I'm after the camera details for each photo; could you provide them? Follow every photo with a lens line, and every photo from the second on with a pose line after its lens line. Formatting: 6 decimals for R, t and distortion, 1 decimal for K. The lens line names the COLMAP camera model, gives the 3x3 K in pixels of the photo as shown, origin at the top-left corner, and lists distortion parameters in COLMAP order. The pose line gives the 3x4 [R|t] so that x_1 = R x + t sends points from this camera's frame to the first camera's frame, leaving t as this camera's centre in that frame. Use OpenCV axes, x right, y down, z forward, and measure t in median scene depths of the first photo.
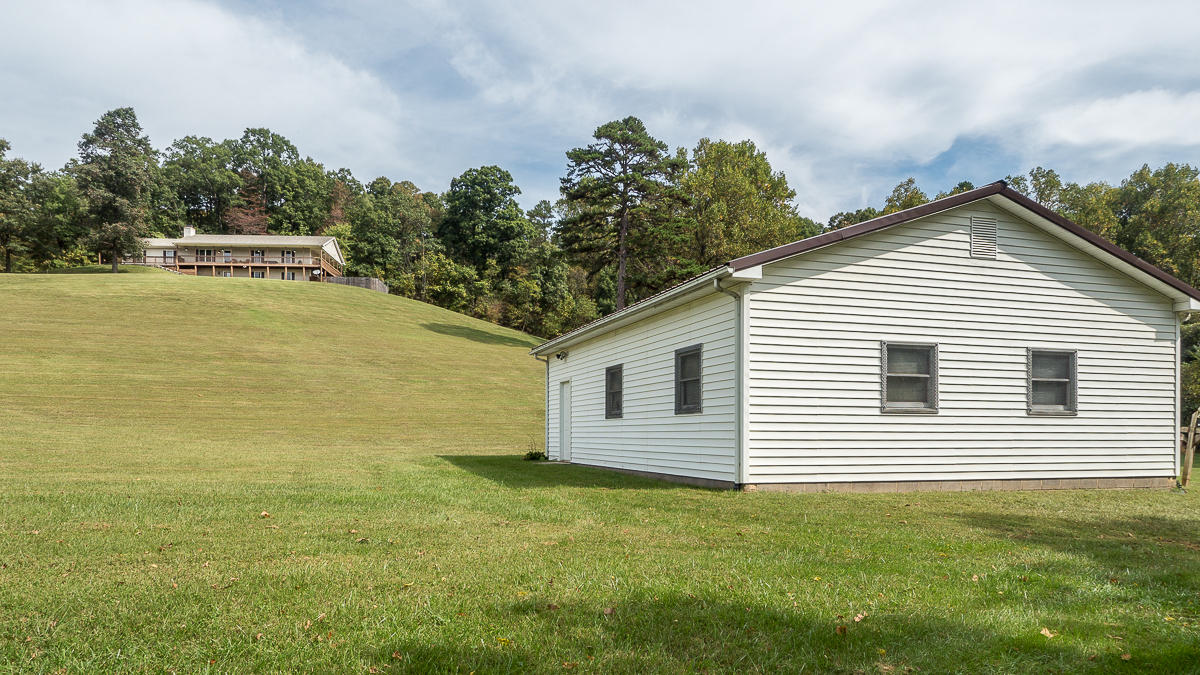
lens RADIAL K [[787.5, 0, 595.3], [0, 787.5, 418.9], [0, 0, 1]] dist [0.004095, -0.013477]
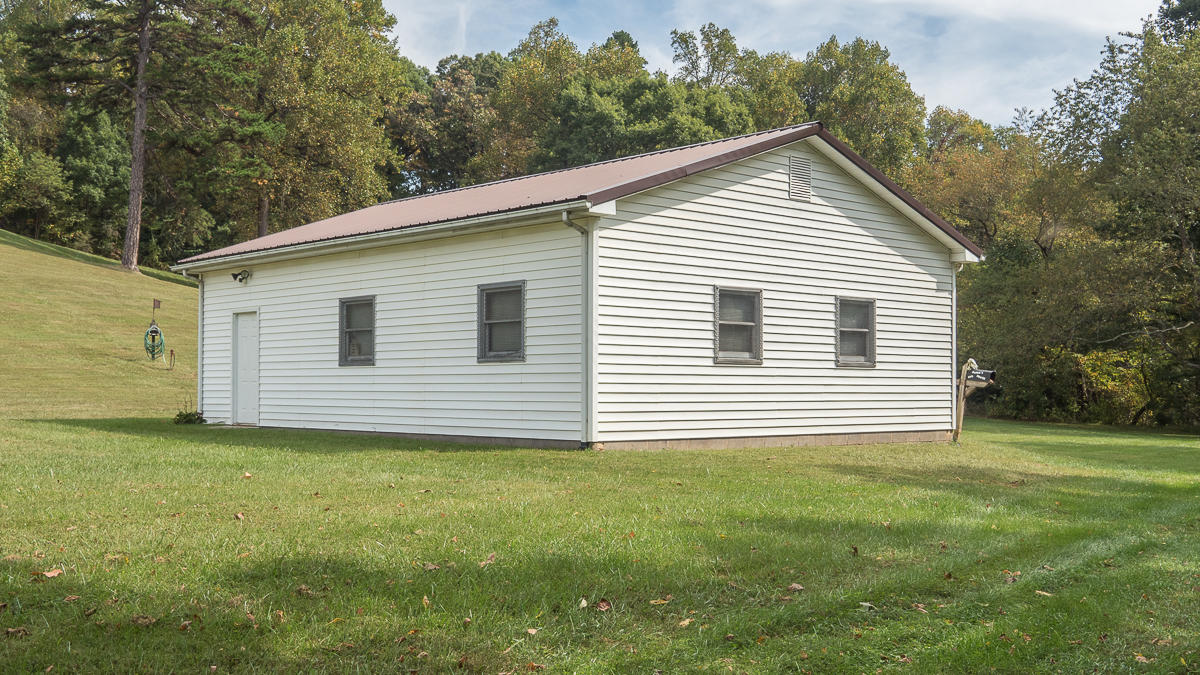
lens RADIAL K [[1279.7, 0, 600.0], [0, 1279.7, 337.5], [0, 0, 1]] dist [0.012850, 0.006529]
pose [[0.902230, 0.016673, 0.430932, -0.355191], [-0.008490, 0.999745, -0.020905, -0.005020], [-0.431171, 0.015203, 0.902142, -0.259392]]
